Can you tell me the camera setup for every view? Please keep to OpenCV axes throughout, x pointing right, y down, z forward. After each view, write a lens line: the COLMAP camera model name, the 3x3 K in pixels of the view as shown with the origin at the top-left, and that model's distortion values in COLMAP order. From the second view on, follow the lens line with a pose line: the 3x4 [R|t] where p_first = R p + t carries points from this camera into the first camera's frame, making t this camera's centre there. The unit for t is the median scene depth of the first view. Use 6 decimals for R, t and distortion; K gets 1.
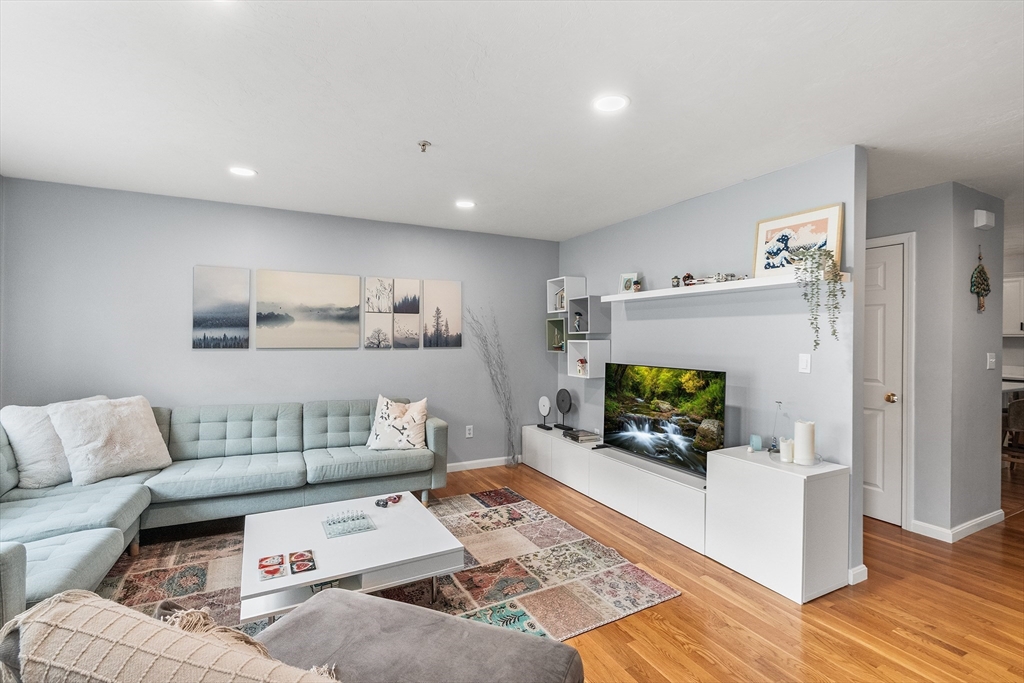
lens RADIAL K [[468.5, 0, 515.1], [0, 468.5, 338.0], [0, 0, 1]] dist [-0.009964, 0.003738]
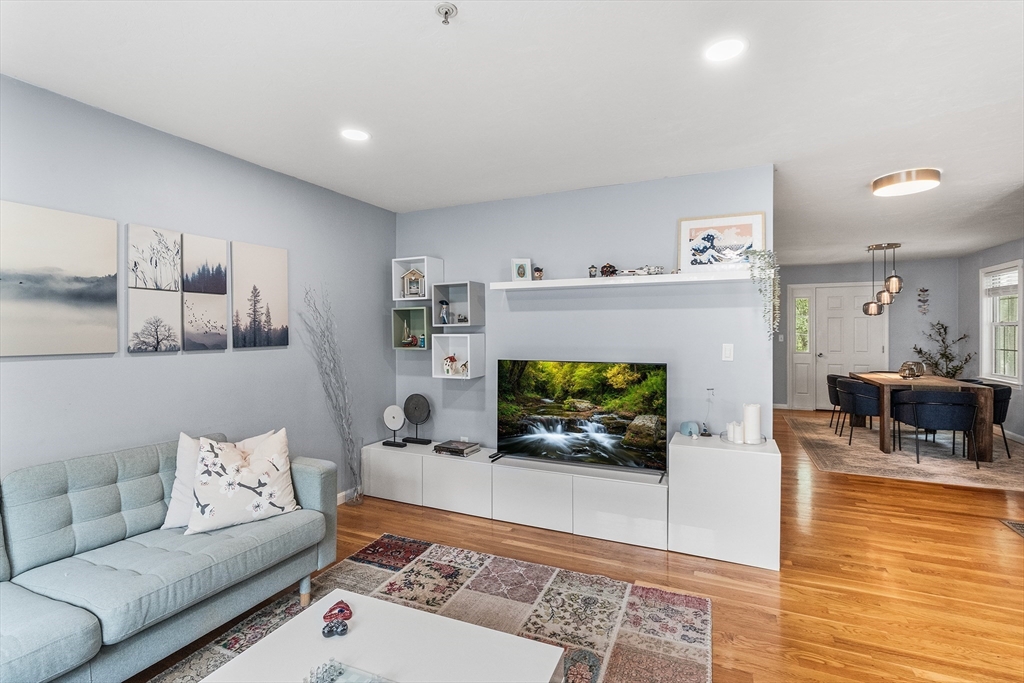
lens RADIAL K [[468.5, 0, 511.5], [0, 468.5, 336.4], [0, 0, 1]] dist [-0.009964, 0.003738]
pose [[0.785435, -0.014108, 0.618783, -0.355347], [0.007386, 0.999883, 0.013421, -0.002043], [-0.618900, -0.005971, 0.785447, 0.335089]]
